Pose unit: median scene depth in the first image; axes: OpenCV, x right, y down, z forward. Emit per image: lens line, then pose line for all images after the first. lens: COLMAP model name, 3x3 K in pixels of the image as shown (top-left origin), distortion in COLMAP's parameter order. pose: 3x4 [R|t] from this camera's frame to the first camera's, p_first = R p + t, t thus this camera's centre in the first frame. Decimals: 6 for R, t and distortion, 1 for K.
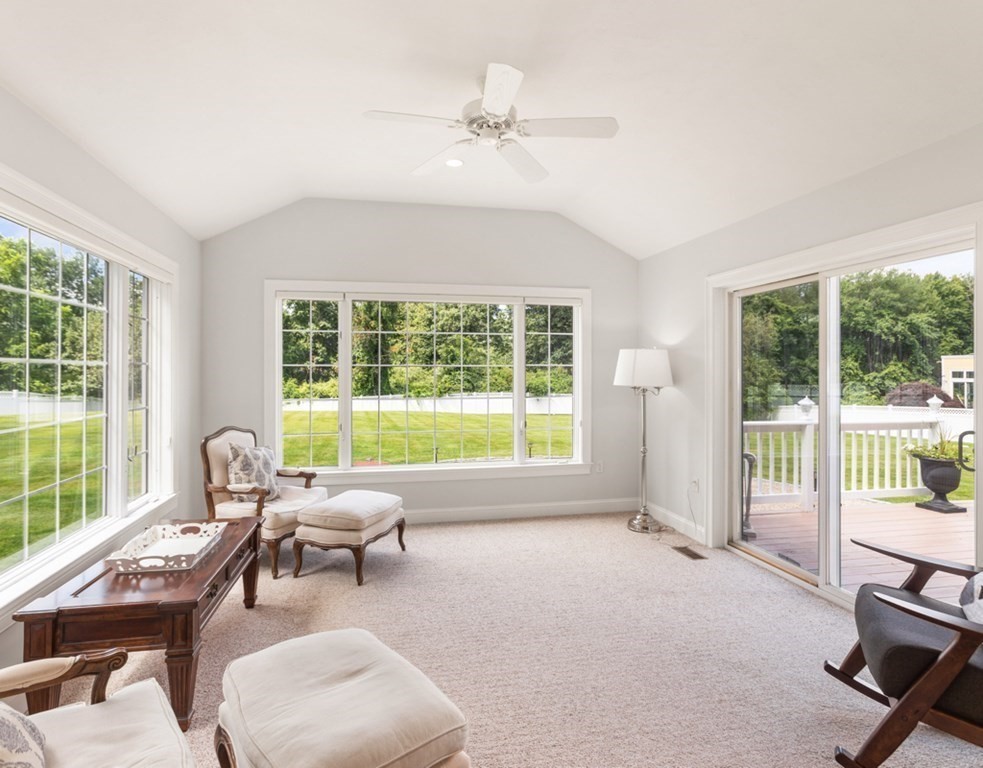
lens RADIAL K [[523.2, 0, 462.0], [0, 523.2, 369.7], [0, 0, 1]] dist [-0.001112, 0.001640]
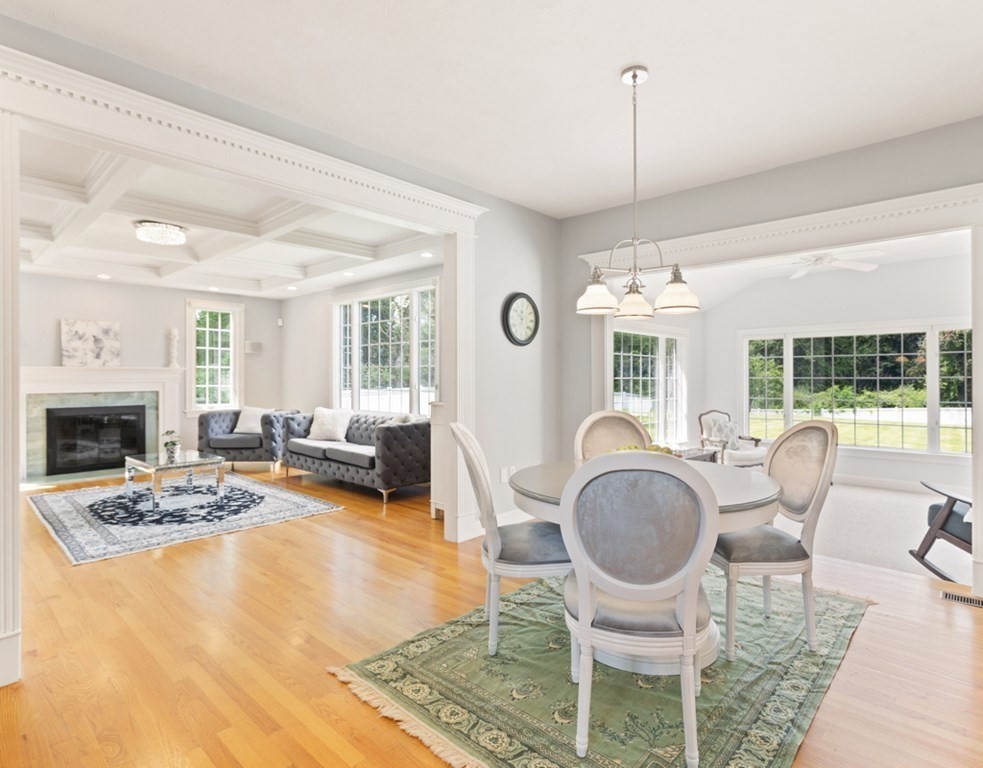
lens RADIAL K [[523.2, 0, 488.7], [0, 523.2, 378.1], [0, 0, 1]] dist [-0.001112, 0.001640]
pose [[0.579579, -0.001659, -0.814914, 0.661381], [0.004392, 0.999990, 0.001088, -0.015504], [0.814904, -0.004210, 0.579580, -0.817051]]
